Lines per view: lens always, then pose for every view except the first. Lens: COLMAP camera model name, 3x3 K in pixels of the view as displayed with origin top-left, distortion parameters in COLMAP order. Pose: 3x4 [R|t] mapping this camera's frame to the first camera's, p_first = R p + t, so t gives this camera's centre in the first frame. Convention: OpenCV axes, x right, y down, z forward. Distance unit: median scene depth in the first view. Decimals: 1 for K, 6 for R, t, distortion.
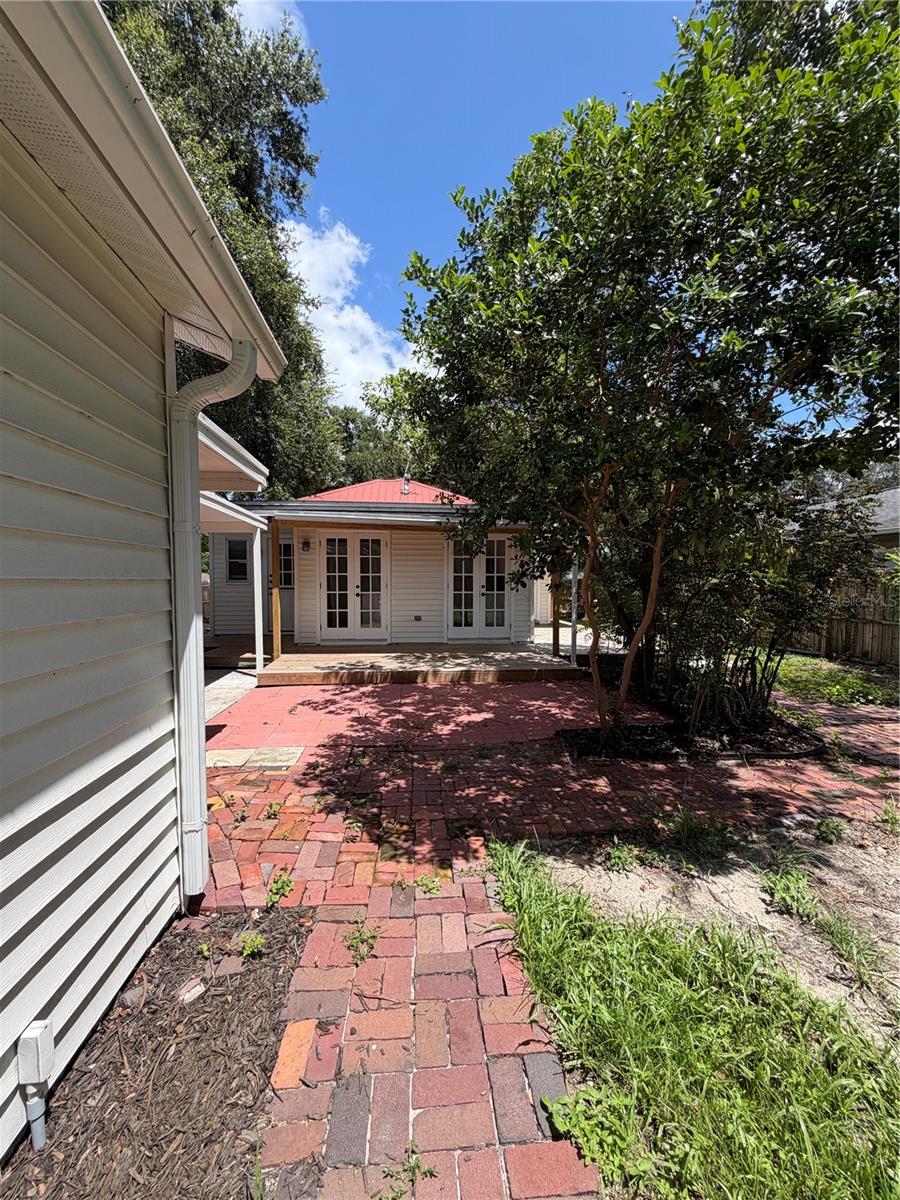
lens RADIAL K [[480.1, 0, 455.7], [0, 480.1, 602.9], [0, 0, 1]] dist [0.000575, 0.000552]
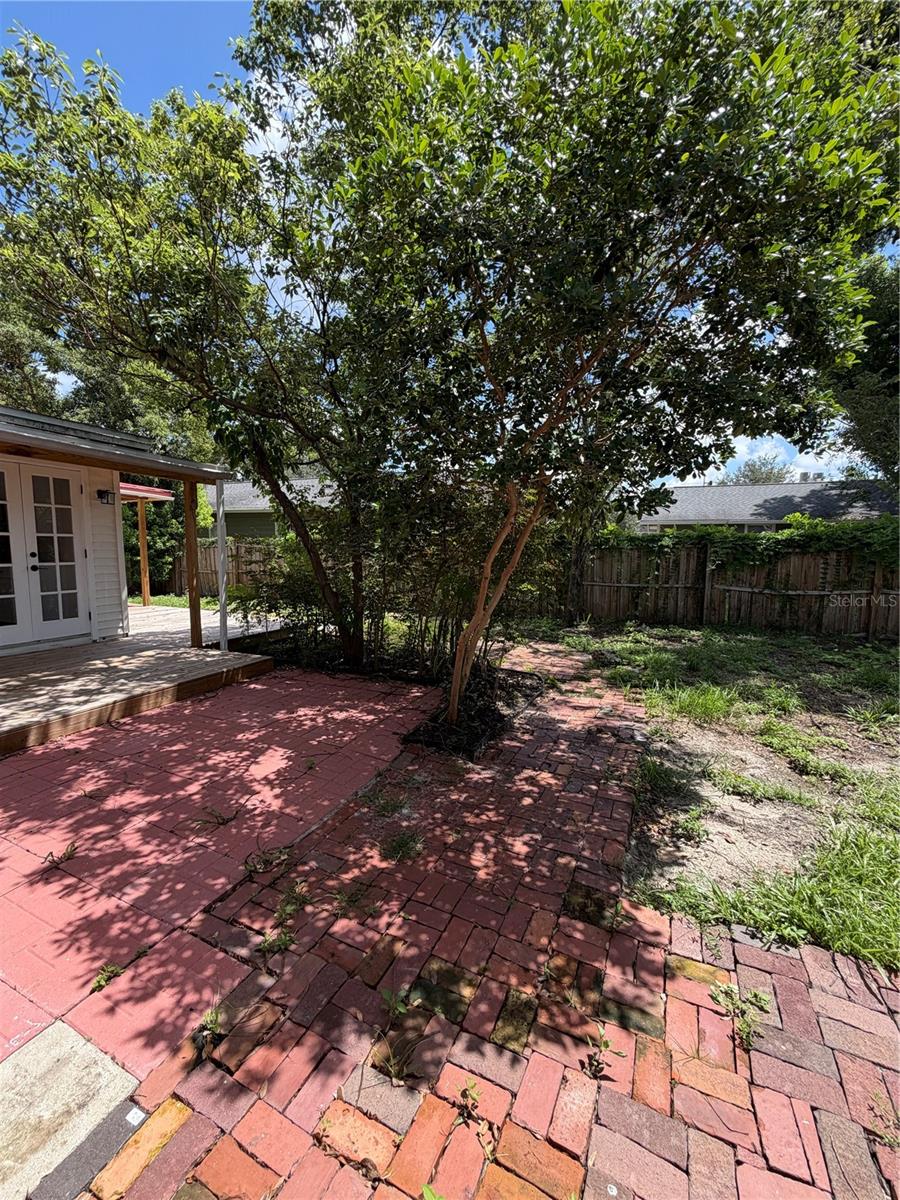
lens RADIAL K [[480.1, 0, 453.0], [0, 480.1, 600.3], [0, 0, 1]] dist [0.000575, 0.000552]
pose [[0.514865, -0.107365, 0.850522, -0.408128], [0.037134, 0.993988, 0.102996, -0.044137], [-0.856467, -0.021446, 0.515757, 0.509780]]
